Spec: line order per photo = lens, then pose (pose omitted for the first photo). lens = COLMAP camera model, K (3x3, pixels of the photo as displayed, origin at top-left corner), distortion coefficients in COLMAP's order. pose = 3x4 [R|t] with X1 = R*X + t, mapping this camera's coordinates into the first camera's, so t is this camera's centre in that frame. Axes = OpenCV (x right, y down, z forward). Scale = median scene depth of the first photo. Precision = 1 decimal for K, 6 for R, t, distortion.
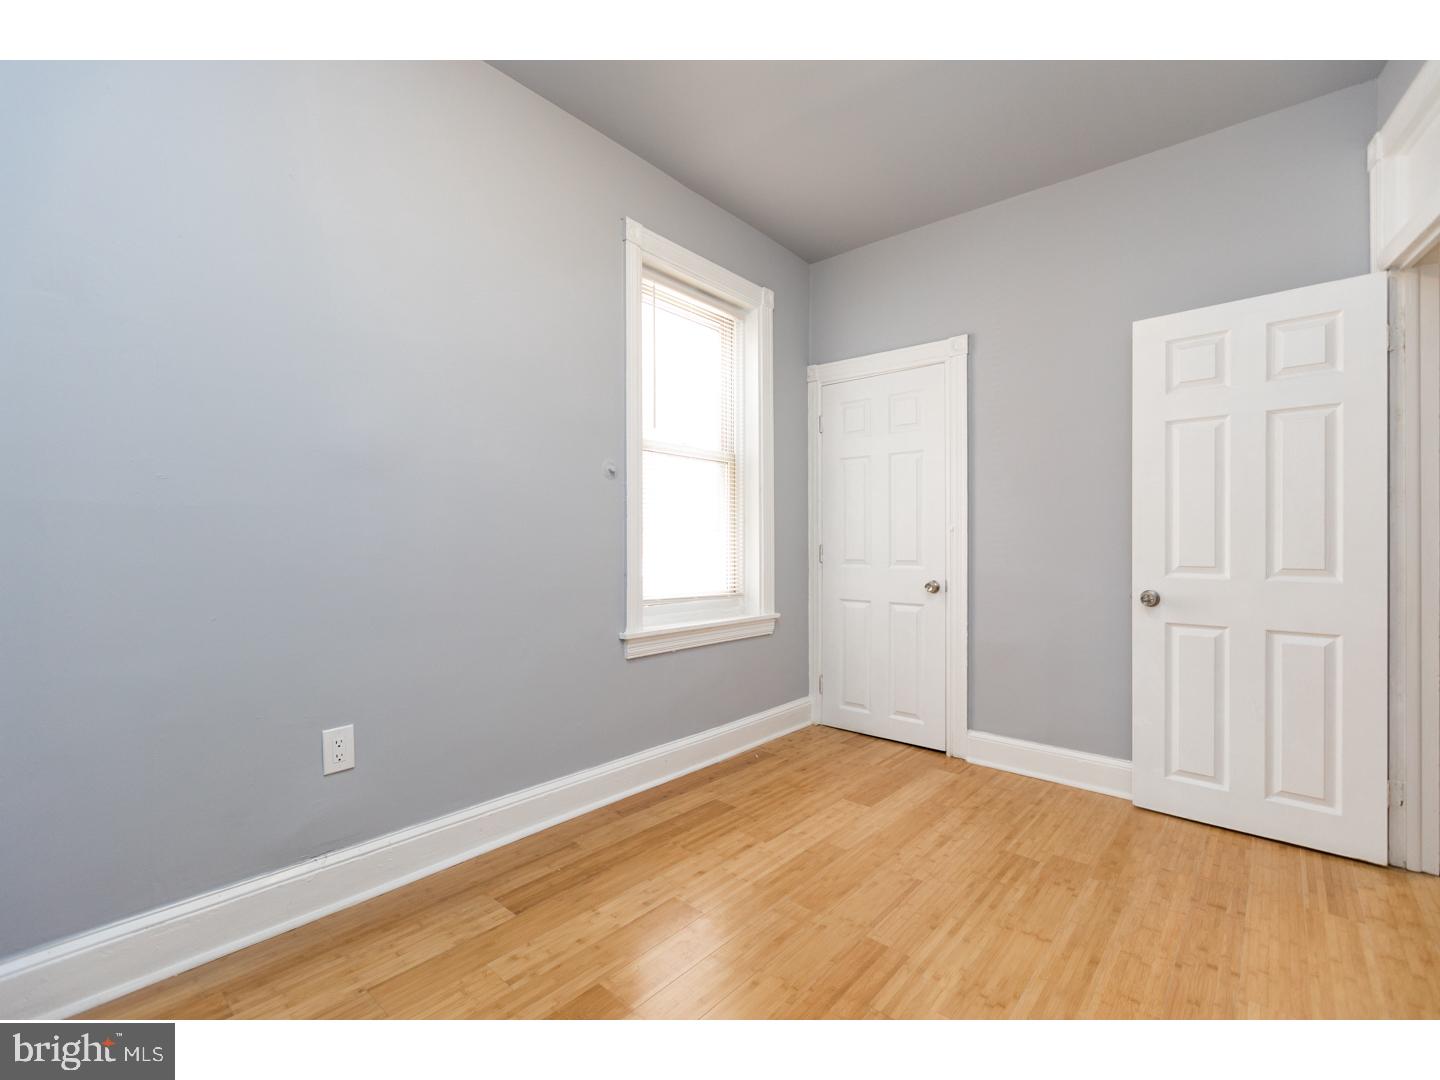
lens RADIAL K [[628.8, 0, 721.1], [0, 628.8, 544.0], [0, 0, 1]] dist [-0.000043, -0.000727]
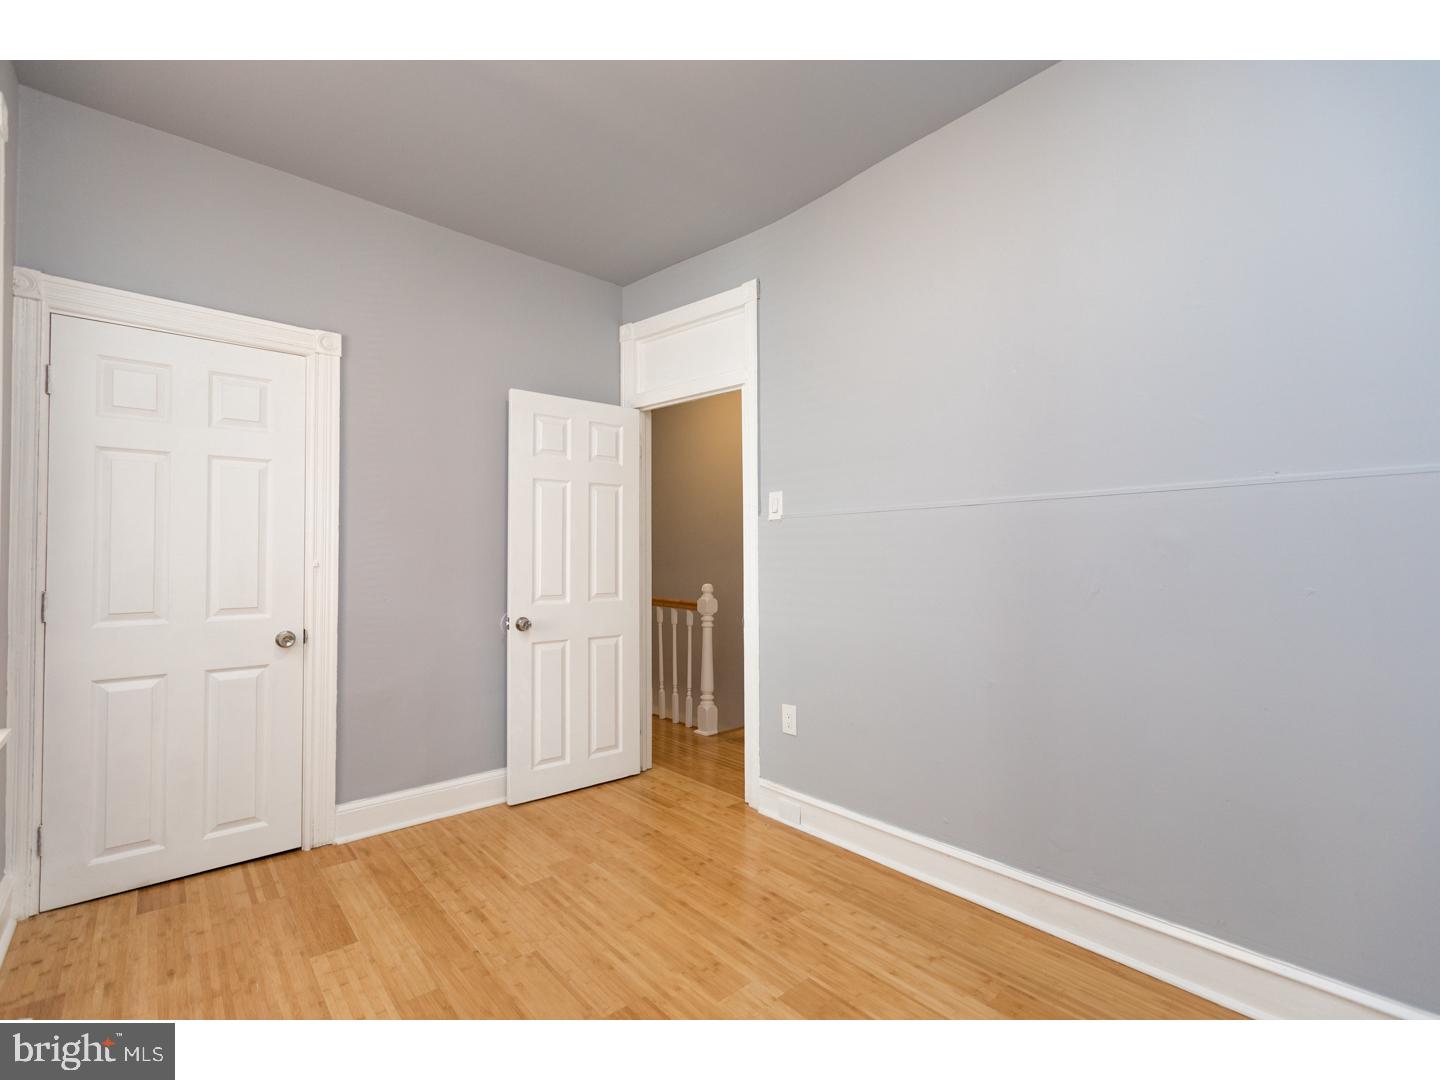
lens RADIAL K [[639.7, 0, 706.4], [0, 639.7, 543.1], [0, 0, 1]] dist [0.002491, 0.000875]
pose [[0.149849, 0.021767, 0.988469, -0.487993], [0.006238, 0.999717, -0.022960, -0.038466], [-0.988689, 0.009607, 0.149671, 0.490909]]
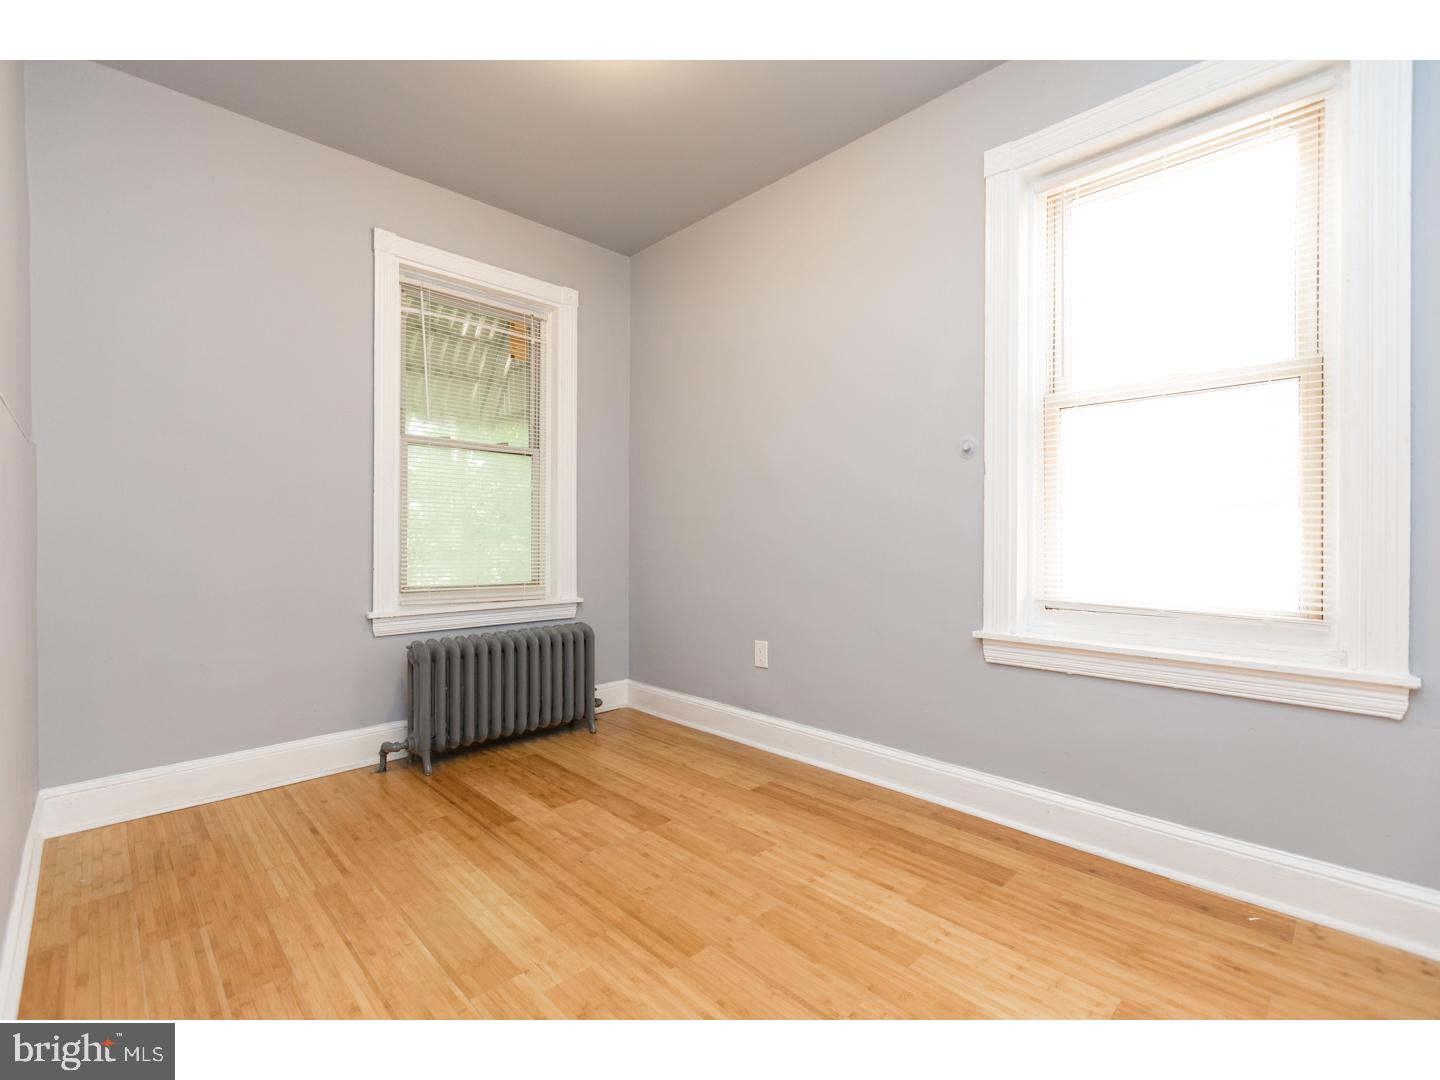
lens RADIAL K [[637.0, 0, 726.4], [0, 637.0, 542.8], [0, 0, 1]] dist [-0.001320, -0.000437]
pose [[-0.071504, 0.002321, -0.997438, 0.816821], [0.001599, 0.999996, 0.002212, 0.017886], [0.997439, -0.001437, -0.071508, 0.764212]]
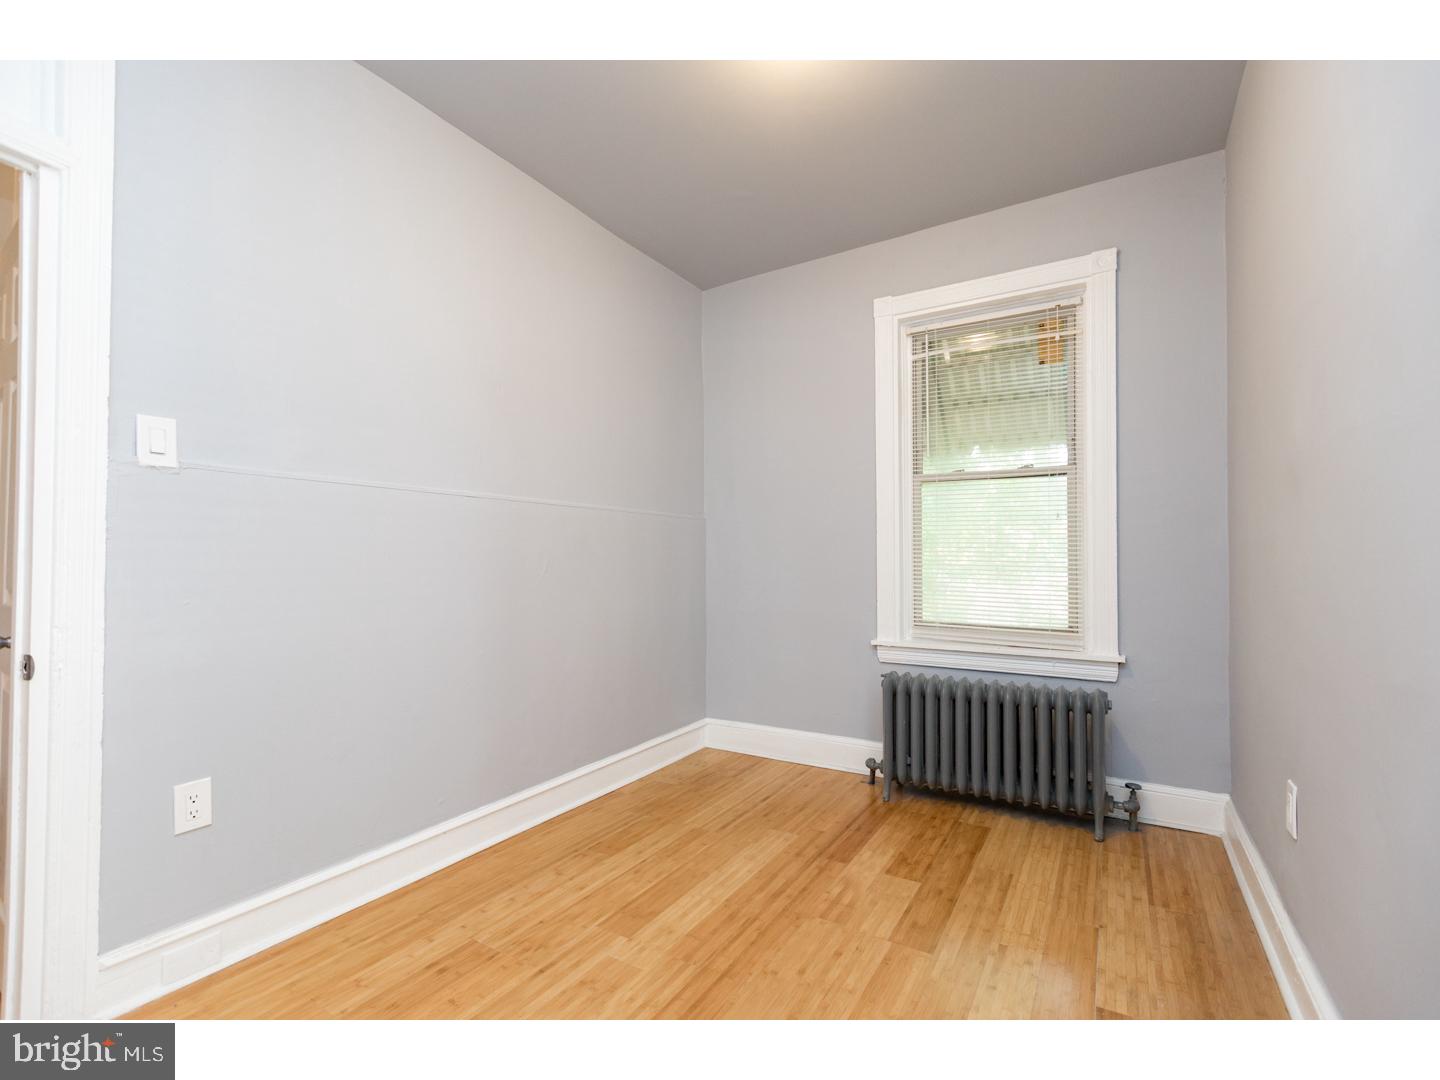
lens RADIAL K [[651.3, 0, 715.9], [0, 651.3, 552.6], [0, 0, 1]] dist [0.001019, -0.000315]
pose [[-0.986172, -0.006412, -0.165598, 0.244556], [-0.003380, 0.999822, -0.018581, -0.007241], [0.165688, -0.017765, -0.986018, 1.309775]]
